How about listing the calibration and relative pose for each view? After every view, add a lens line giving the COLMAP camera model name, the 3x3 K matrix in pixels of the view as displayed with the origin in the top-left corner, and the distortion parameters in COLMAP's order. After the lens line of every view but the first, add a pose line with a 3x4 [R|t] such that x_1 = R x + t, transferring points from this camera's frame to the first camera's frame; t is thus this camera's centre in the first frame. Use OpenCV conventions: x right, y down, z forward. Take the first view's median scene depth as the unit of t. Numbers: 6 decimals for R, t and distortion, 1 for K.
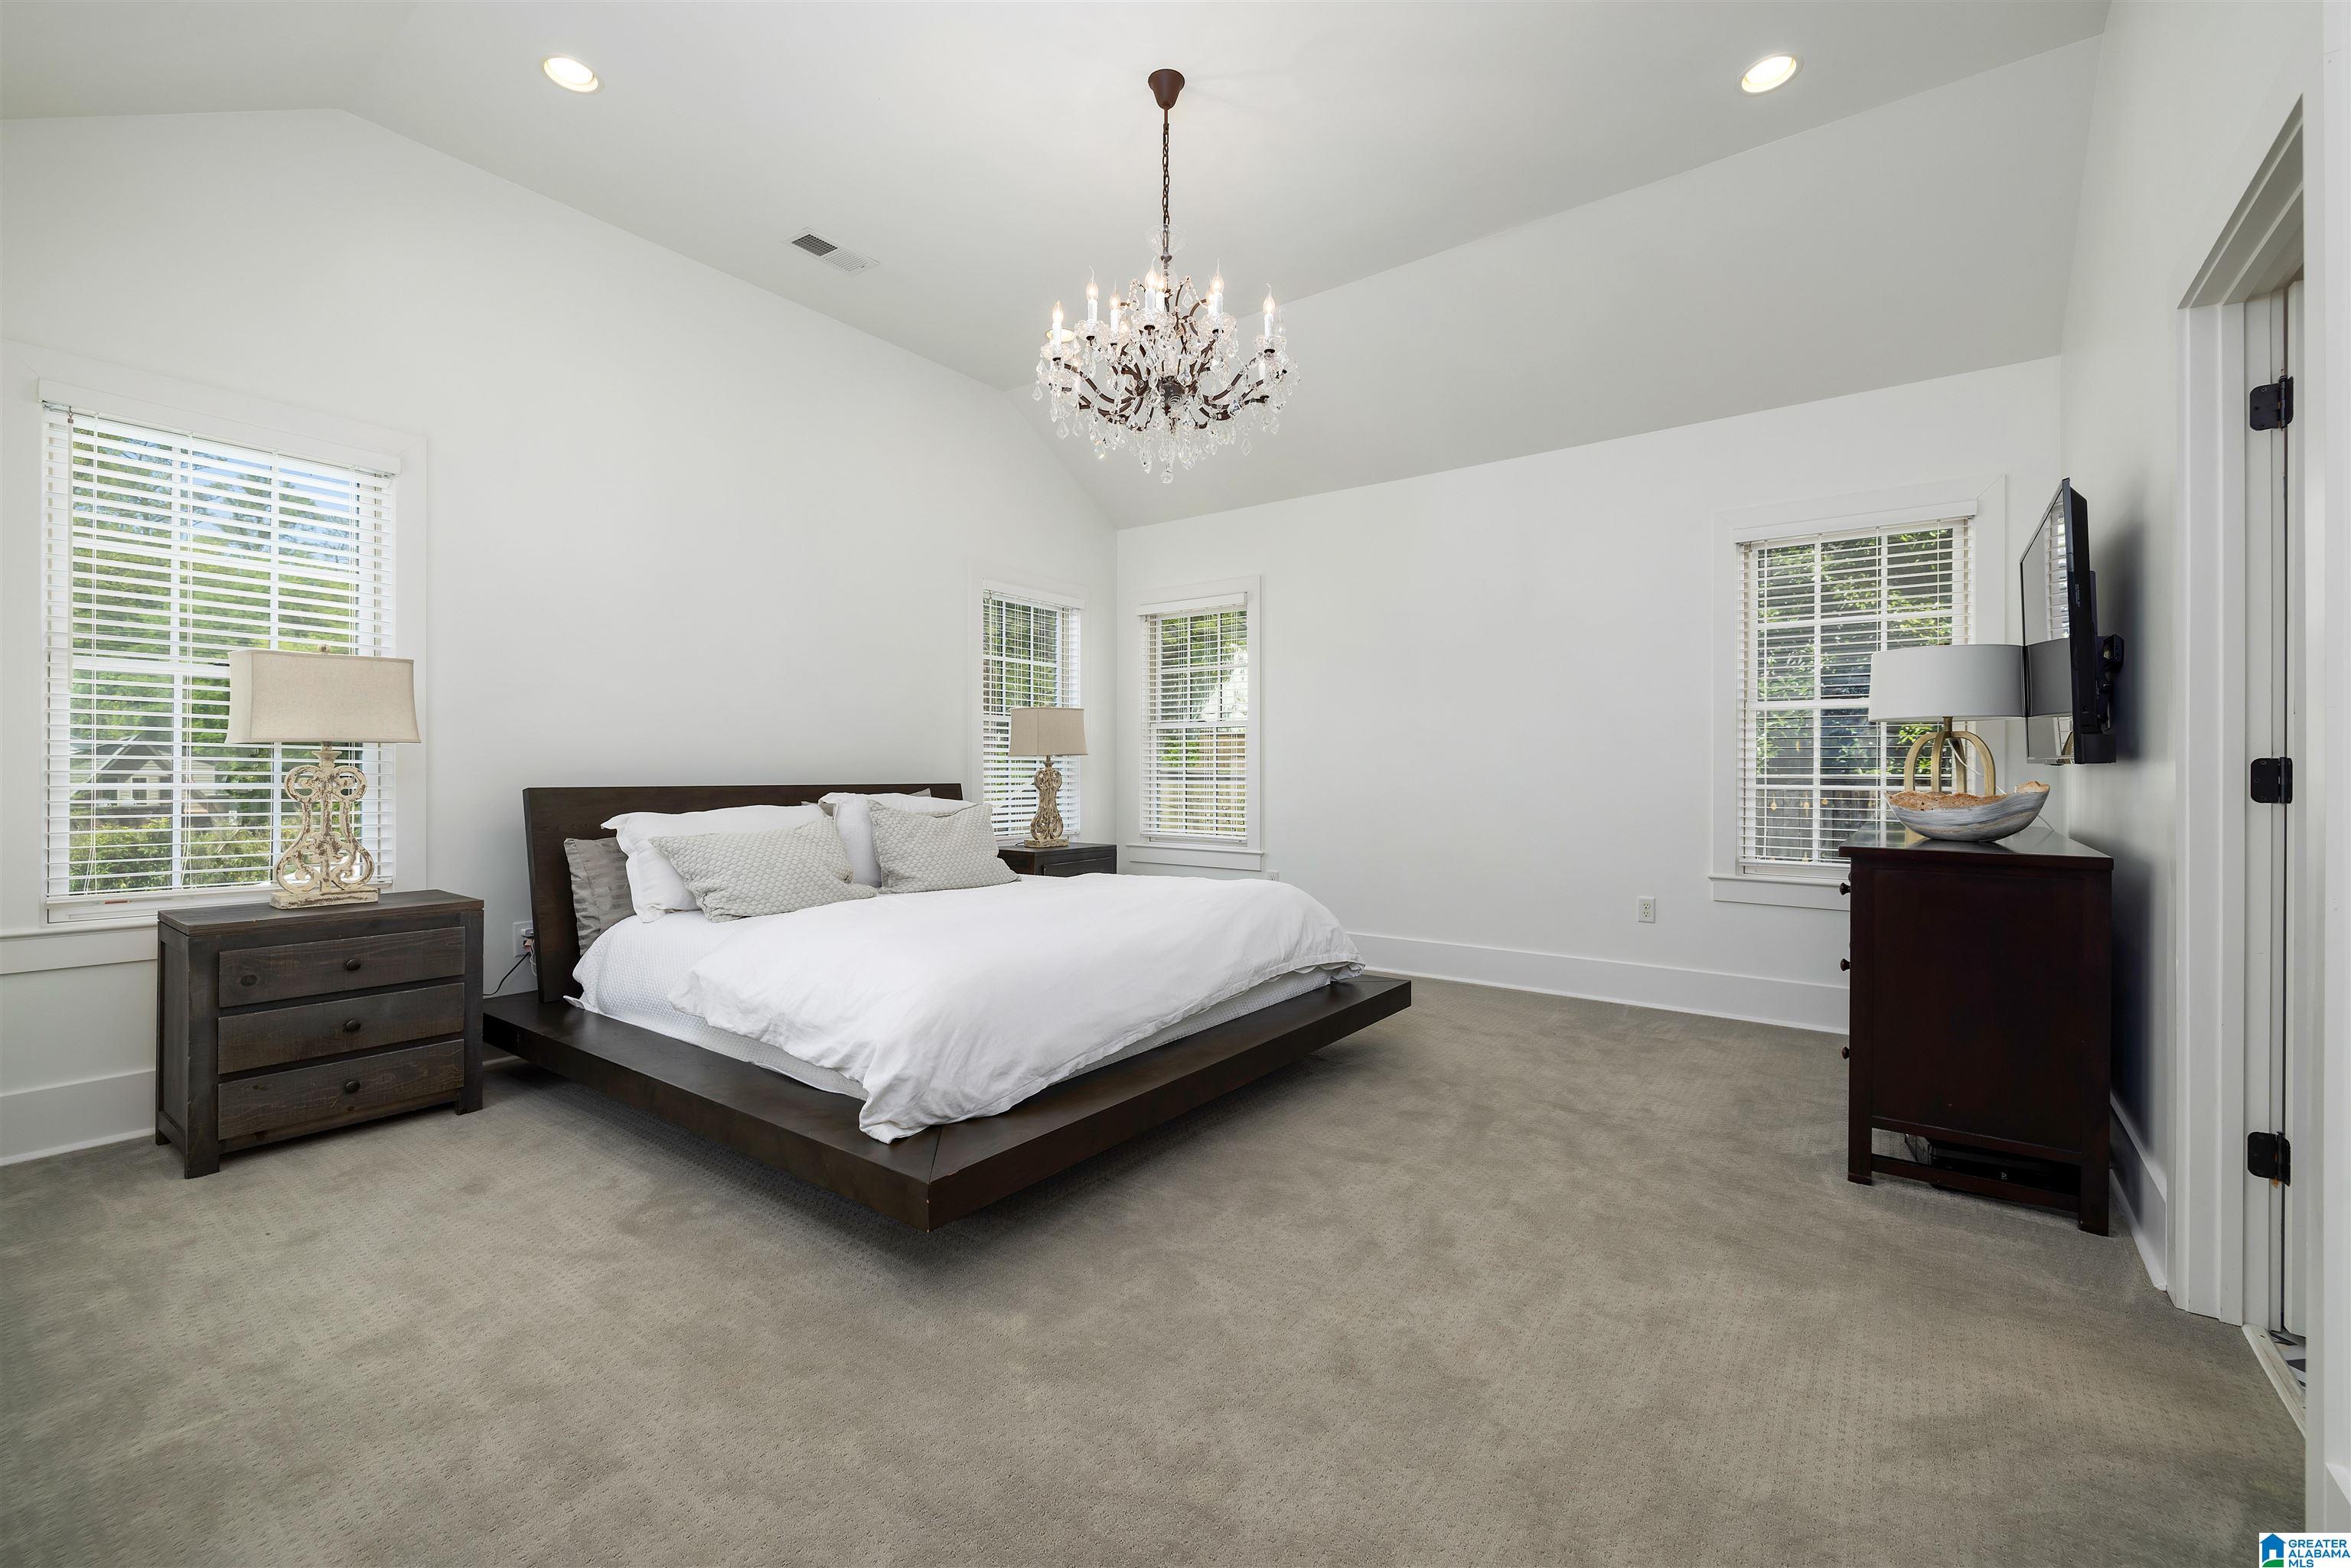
lens RADIAL K [[984.0, 0, 1152.0], [0, 984.0, 768.4], [0, 0, 1]] dist [0.002091, 0.000852]
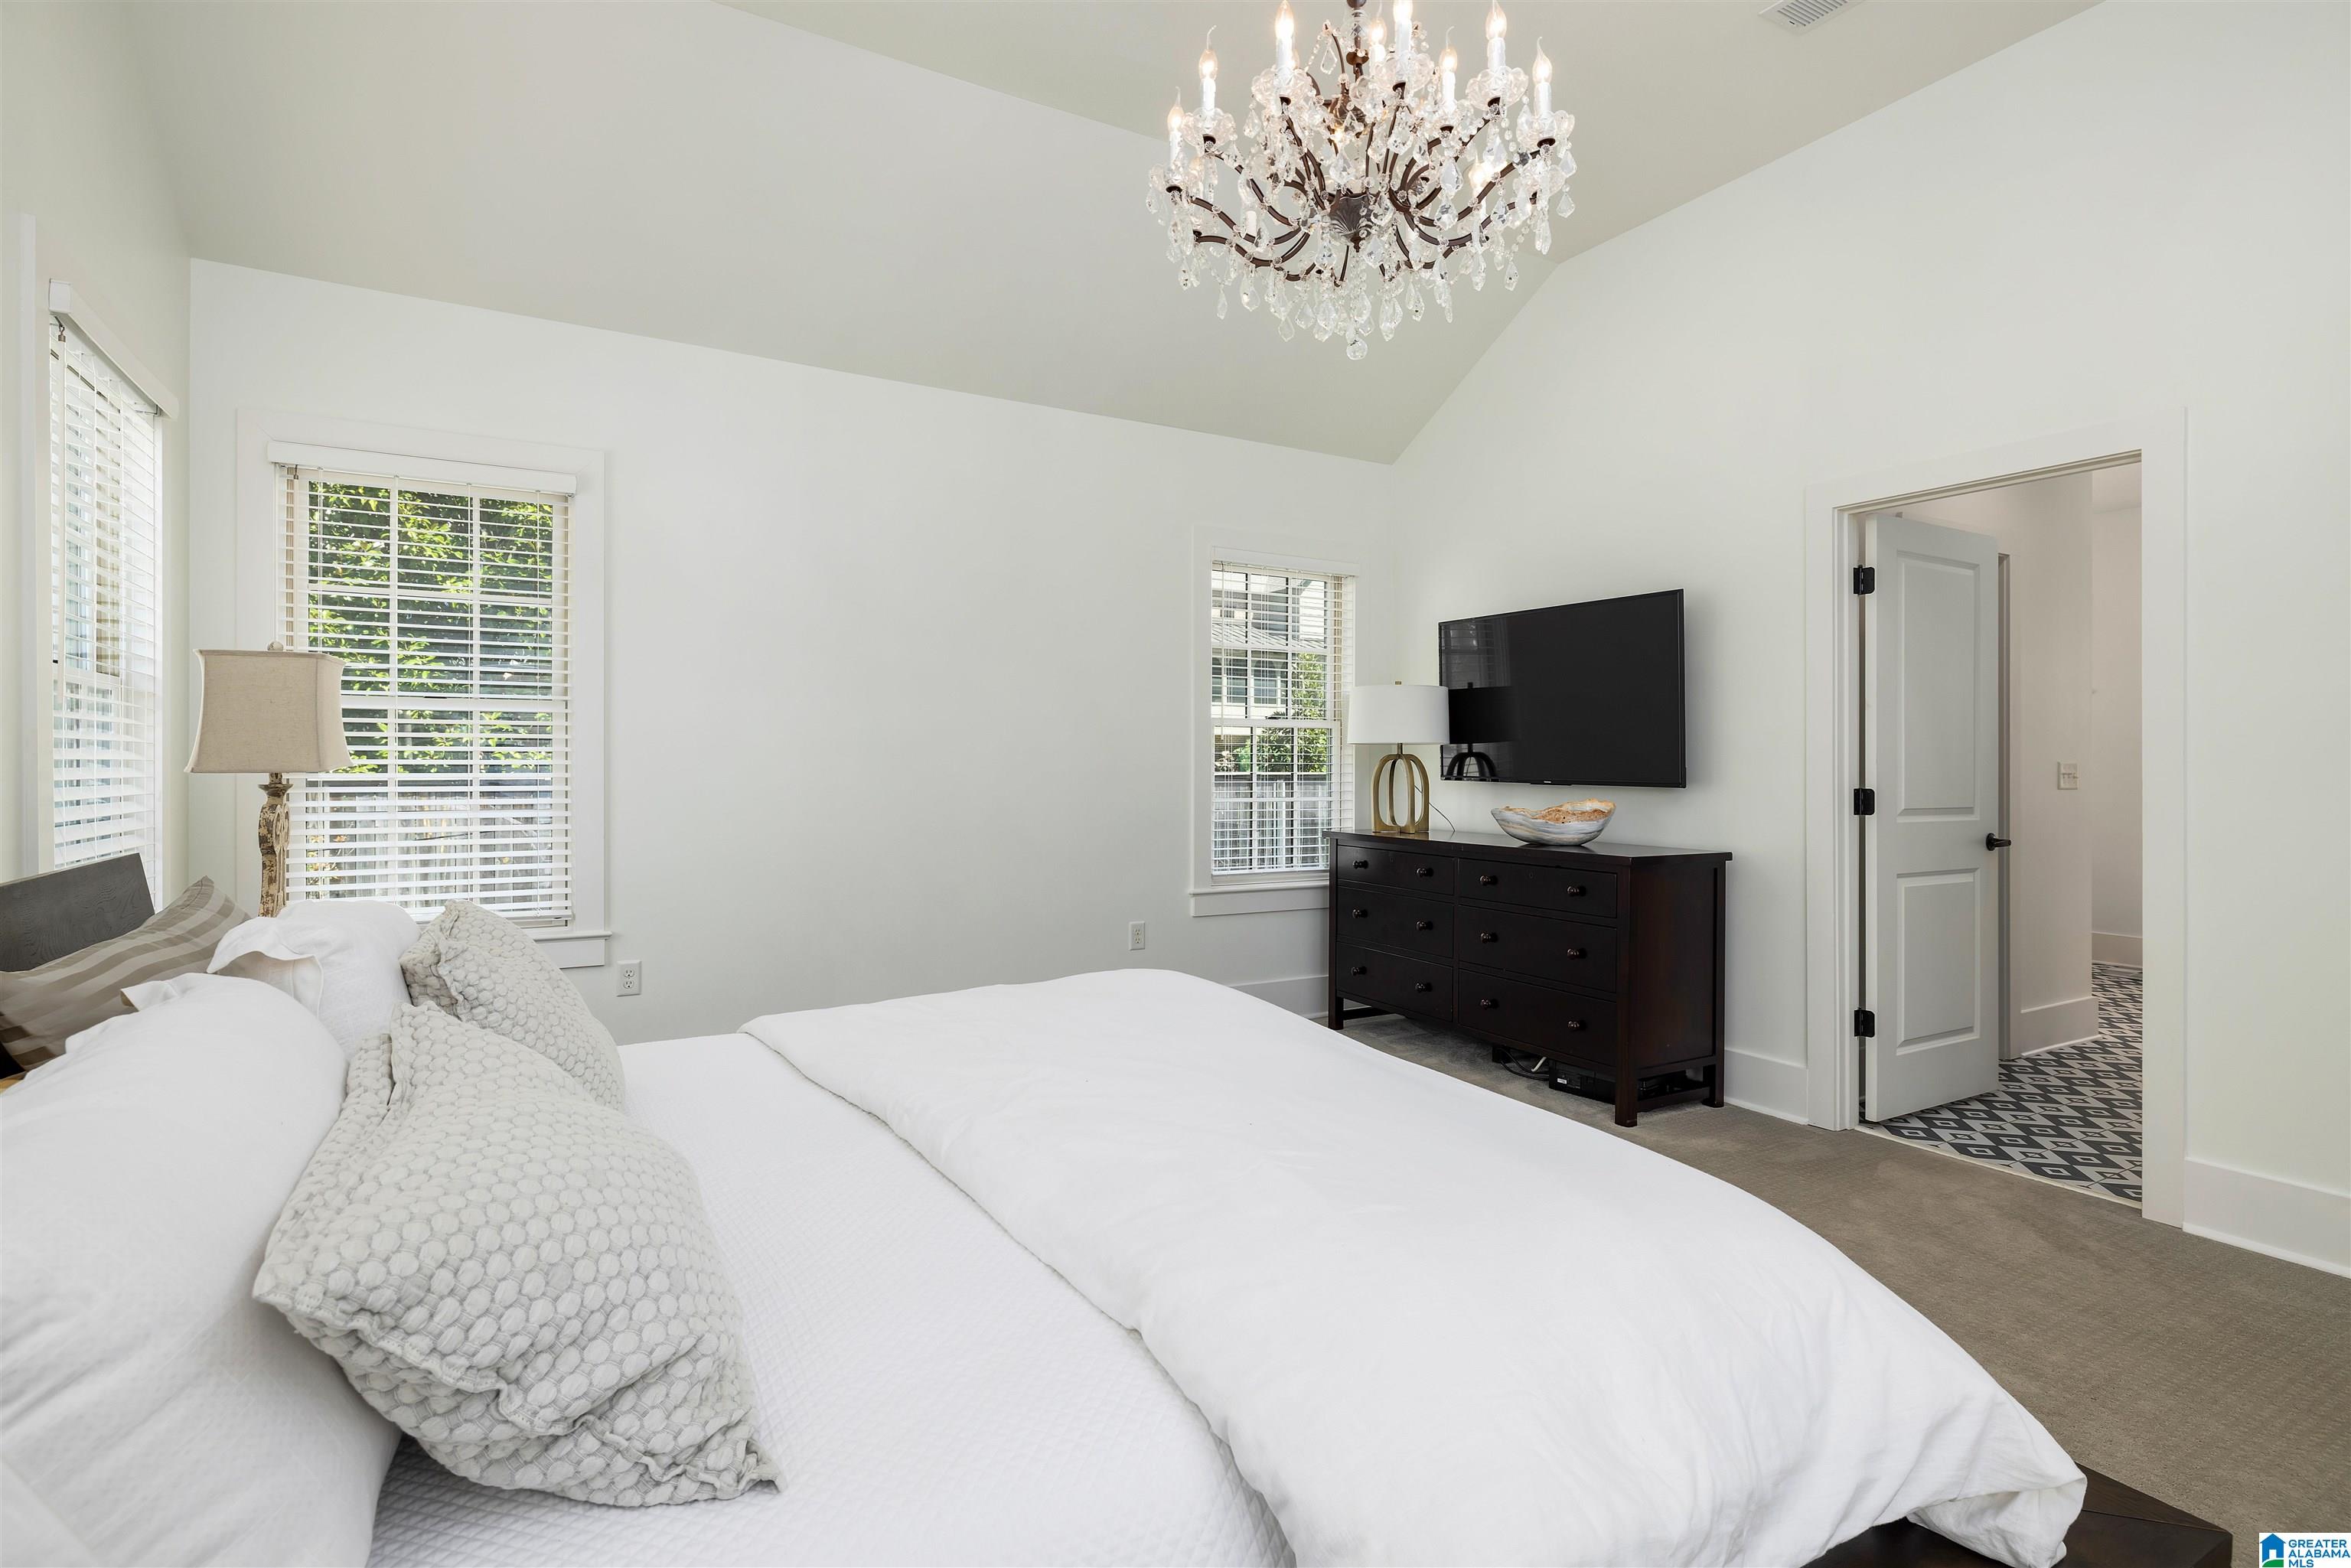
lens RADIAL K [[1146.2, 0, 1172.6], [0, 1146.2, 765.2], [0, 0, 1]] dist [-0.000141, 0.000612]
pose [[0.392637, -0.005338, 0.919678, -0.474839], [-0.005346, 0.999953, 0.008086, -0.025398], [-0.919678, -0.008092, 0.392590, 0.548616]]
